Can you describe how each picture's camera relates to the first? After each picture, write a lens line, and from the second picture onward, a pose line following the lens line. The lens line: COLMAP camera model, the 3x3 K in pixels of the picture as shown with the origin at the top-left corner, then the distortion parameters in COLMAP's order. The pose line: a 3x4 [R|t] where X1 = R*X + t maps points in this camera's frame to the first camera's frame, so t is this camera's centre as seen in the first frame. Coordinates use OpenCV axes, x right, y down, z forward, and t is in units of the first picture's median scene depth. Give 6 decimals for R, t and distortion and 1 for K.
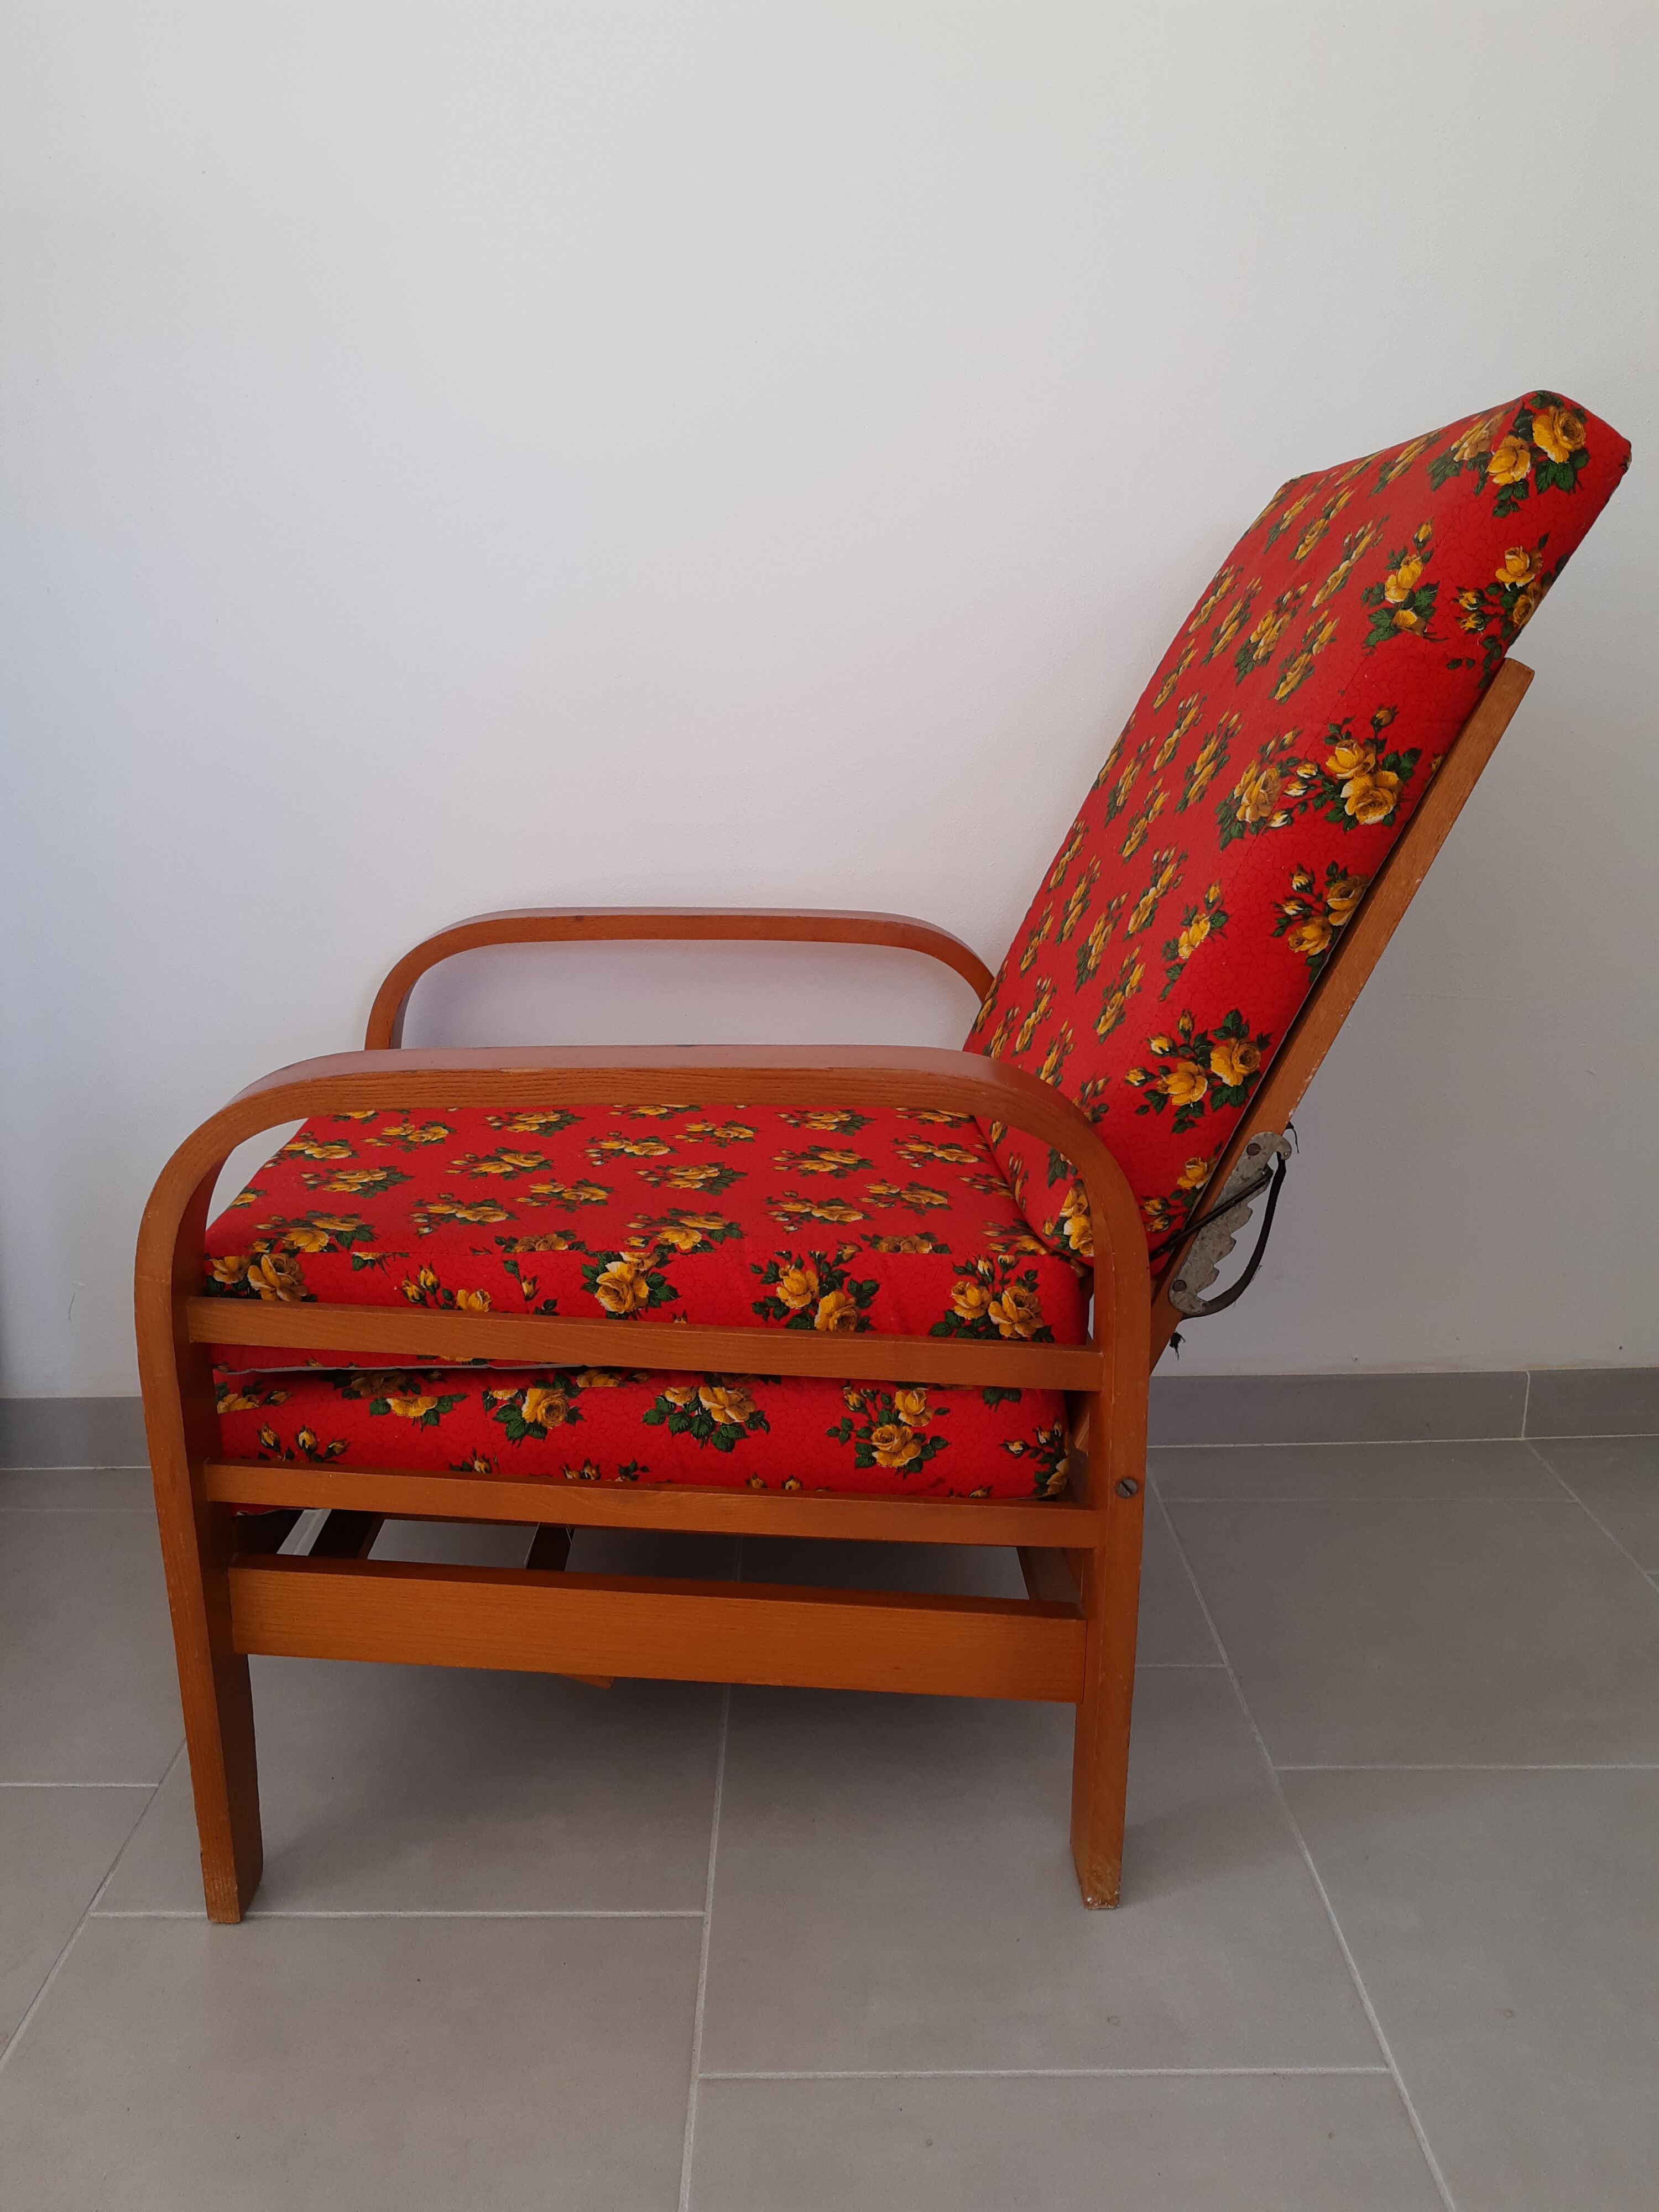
lens RADIAL K [[1650.2, 0, 829.5], [0, 1650.2, 1106.0], [0, 0, 1]] dist [0.021726, -0.074750]
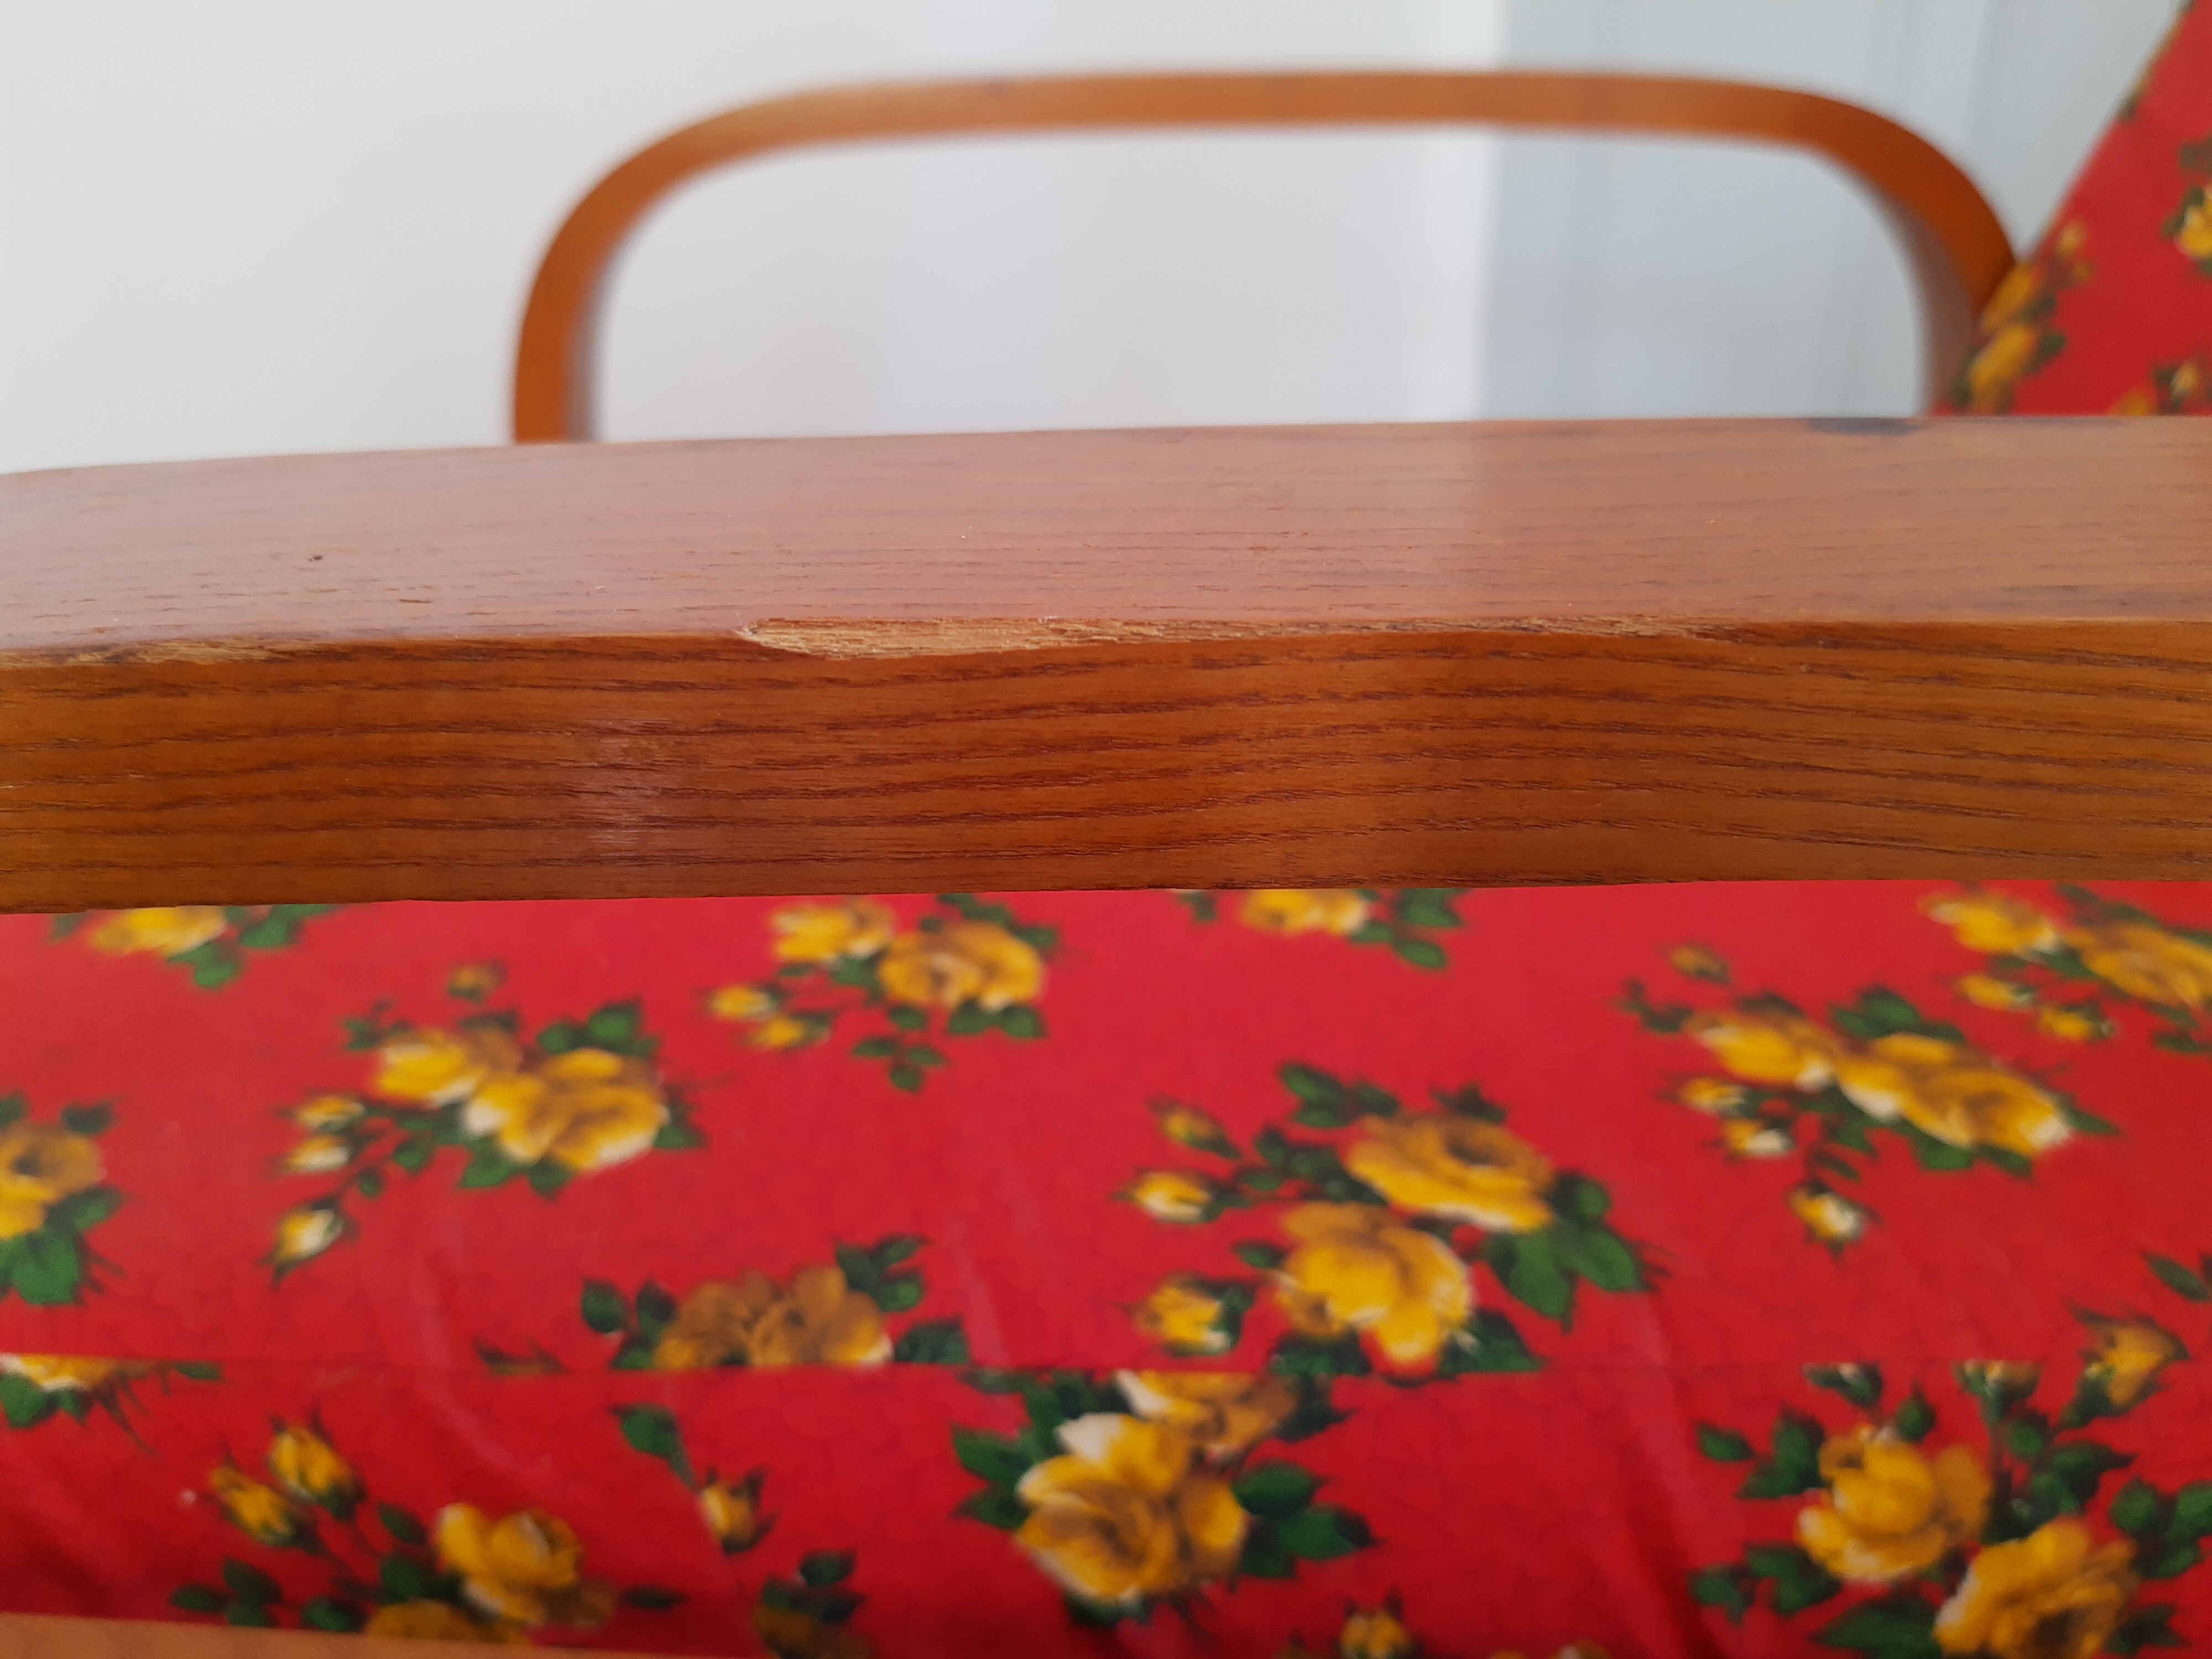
lens RADIAL K [[1725.2, 0, 1106.0], [0, 1725.2, 829.5], [0, 0, 1]] dist [-0.073102, 0.007032]
pose [[0.997221, 0.000407, -0.074493, -0.110997], [0.014776, 0.979034, 0.203160, -0.031347], [0.073014, -0.203697, 0.976308, 0.784904]]
